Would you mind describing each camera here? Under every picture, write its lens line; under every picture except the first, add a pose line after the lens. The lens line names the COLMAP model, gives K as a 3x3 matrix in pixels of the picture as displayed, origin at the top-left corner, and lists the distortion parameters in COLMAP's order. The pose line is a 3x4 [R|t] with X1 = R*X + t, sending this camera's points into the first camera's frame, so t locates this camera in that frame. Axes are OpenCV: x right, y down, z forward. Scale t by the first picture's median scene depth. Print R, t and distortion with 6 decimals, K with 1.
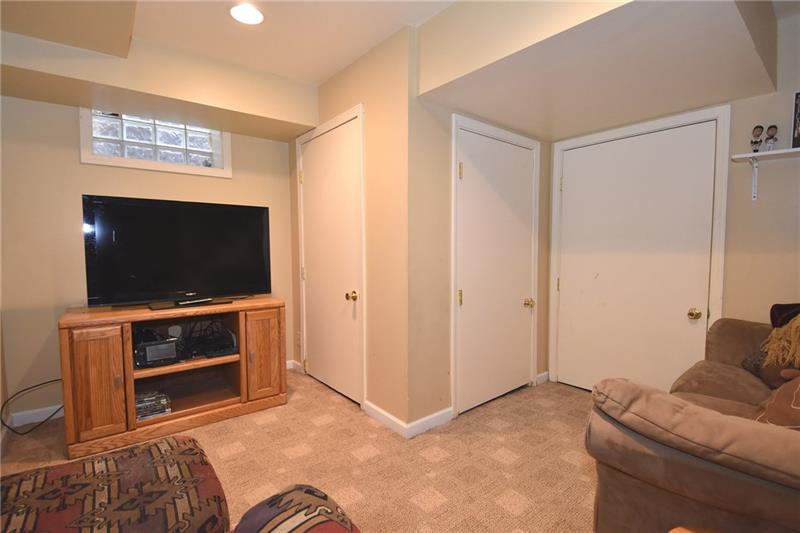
lens RADIAL K [[372.8, 0, 400.0], [0, 372.8, 266.5], [0, 0, 1]] dist [0.001275, -0.000015]
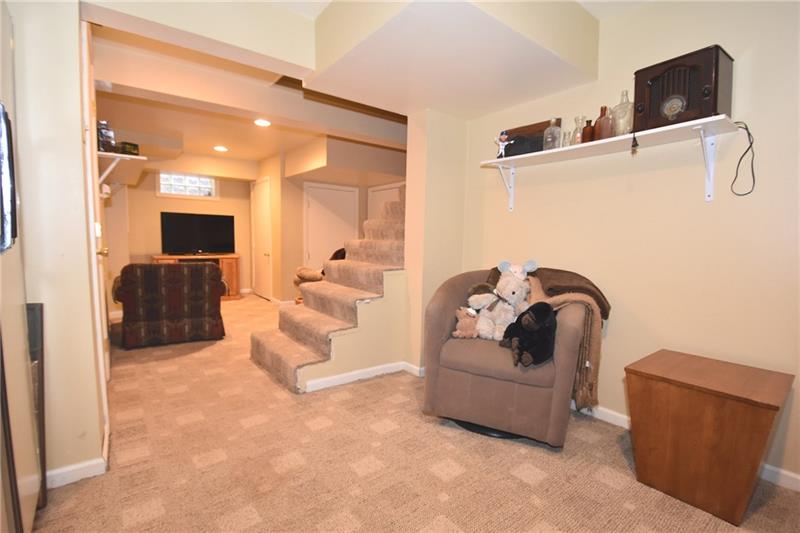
lens RADIAL K [[372.8, 0, 400.0], [0, 372.8, 266.5], [0, 0, 1]] dist [0.001275, -0.000015]
pose [[0.999099, 0.028490, -0.031467, 0.771626], [-0.027705, 0.999301, 0.025114, 0.070847], [0.032161, -0.024219, 0.999189, -1.308716]]
